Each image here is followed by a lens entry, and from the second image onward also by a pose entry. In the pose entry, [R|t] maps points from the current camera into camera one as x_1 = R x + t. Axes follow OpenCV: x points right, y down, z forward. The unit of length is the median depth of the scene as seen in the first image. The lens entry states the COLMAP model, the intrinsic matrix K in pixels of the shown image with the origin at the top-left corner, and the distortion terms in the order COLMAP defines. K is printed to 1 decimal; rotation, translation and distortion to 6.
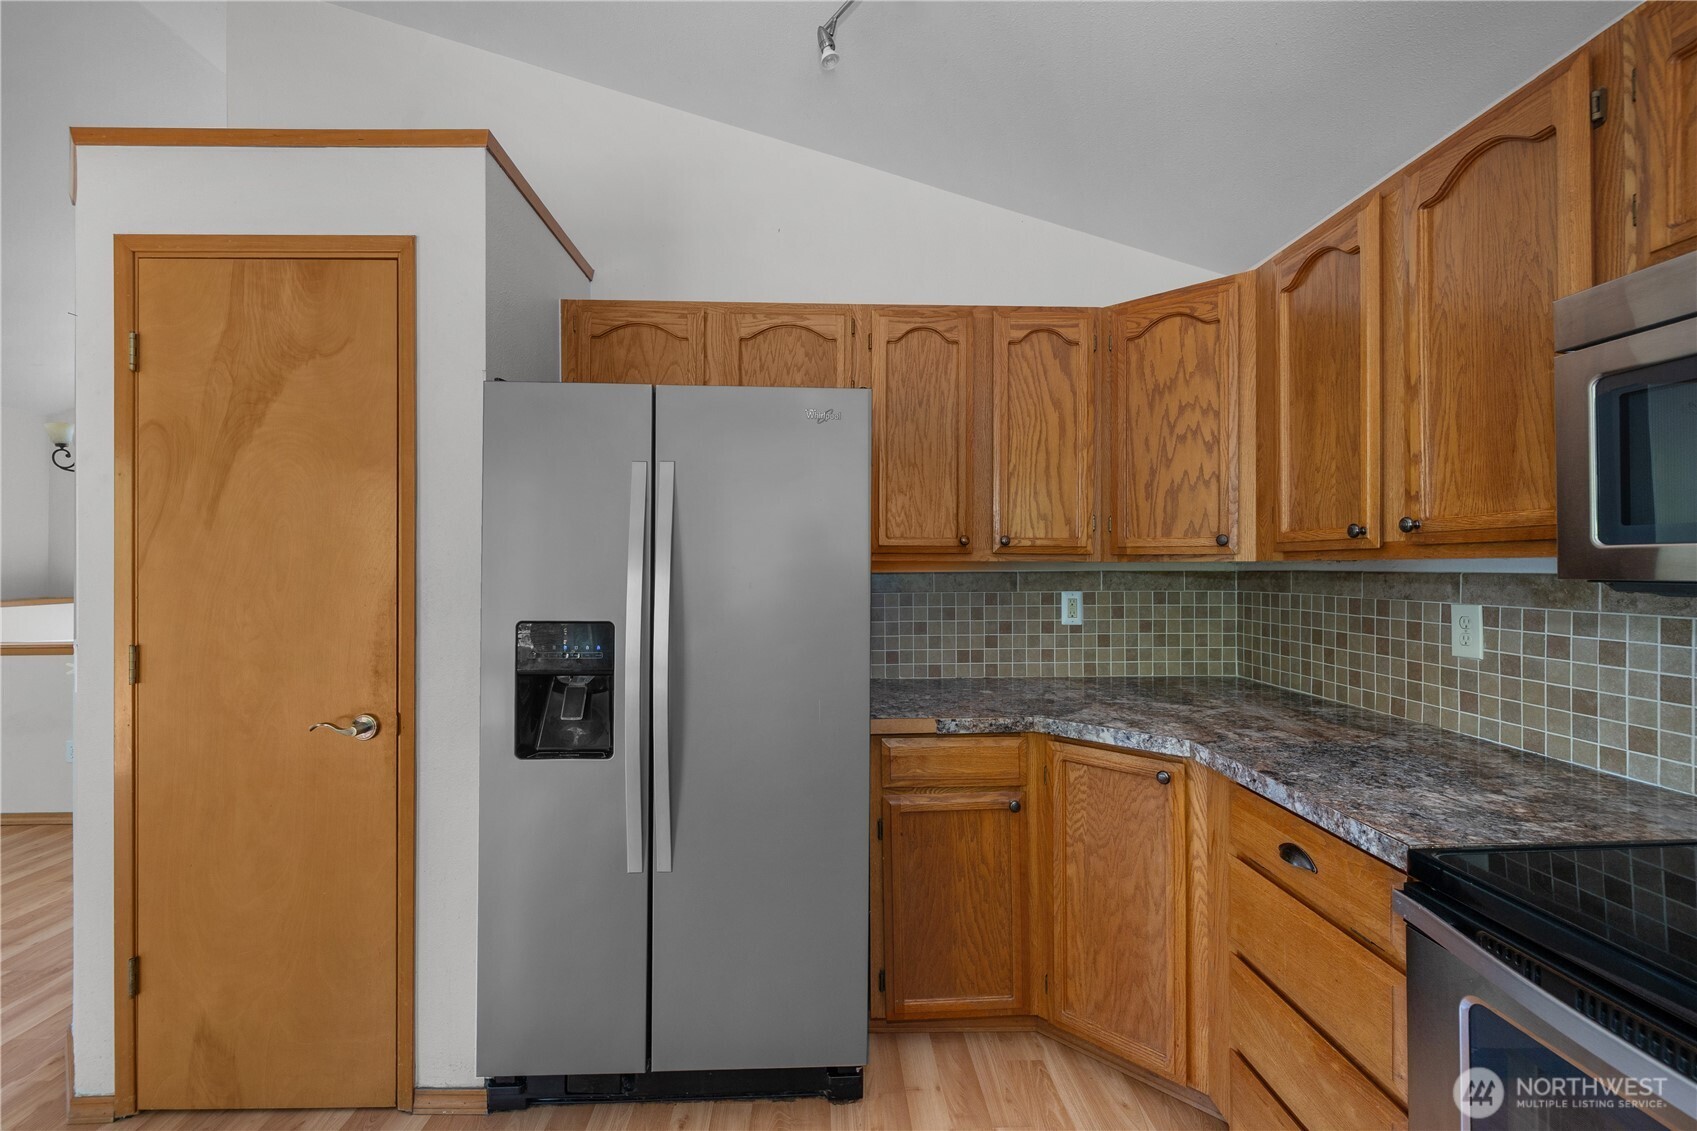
lens RADIAL K [[746.3, 0, 878.0], [0, 746.3, 566.7], [0, 0, 1]] dist [0.006305, -0.003267]
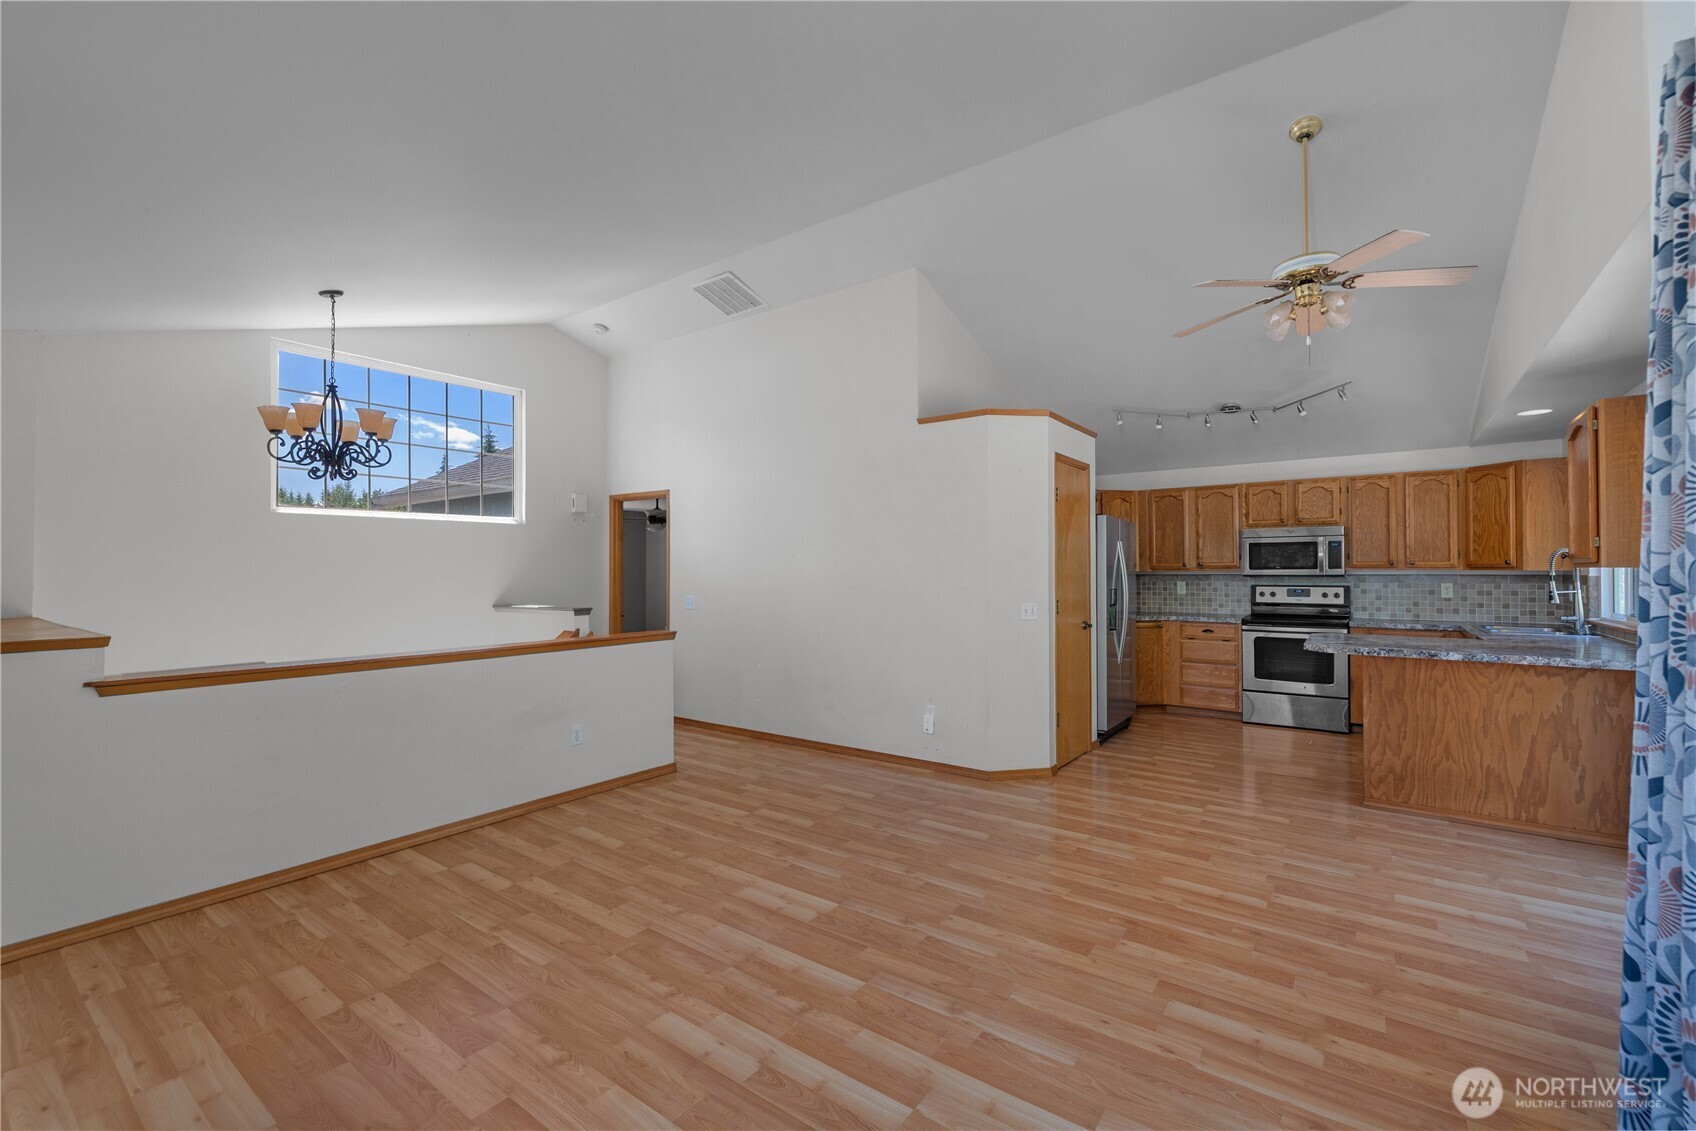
lens RADIAL K [[745.8, 0, 858.0], [0, 745.8, 564.5], [0, 0, 1]] dist [0.006305, -0.003267]
pose [[0.596797, 0.010255, 0.802327, -3.593994], [0.004014, 0.999868, -0.015766, 0.011697], [-0.802382, 0.012630, 0.596677, -0.067297]]
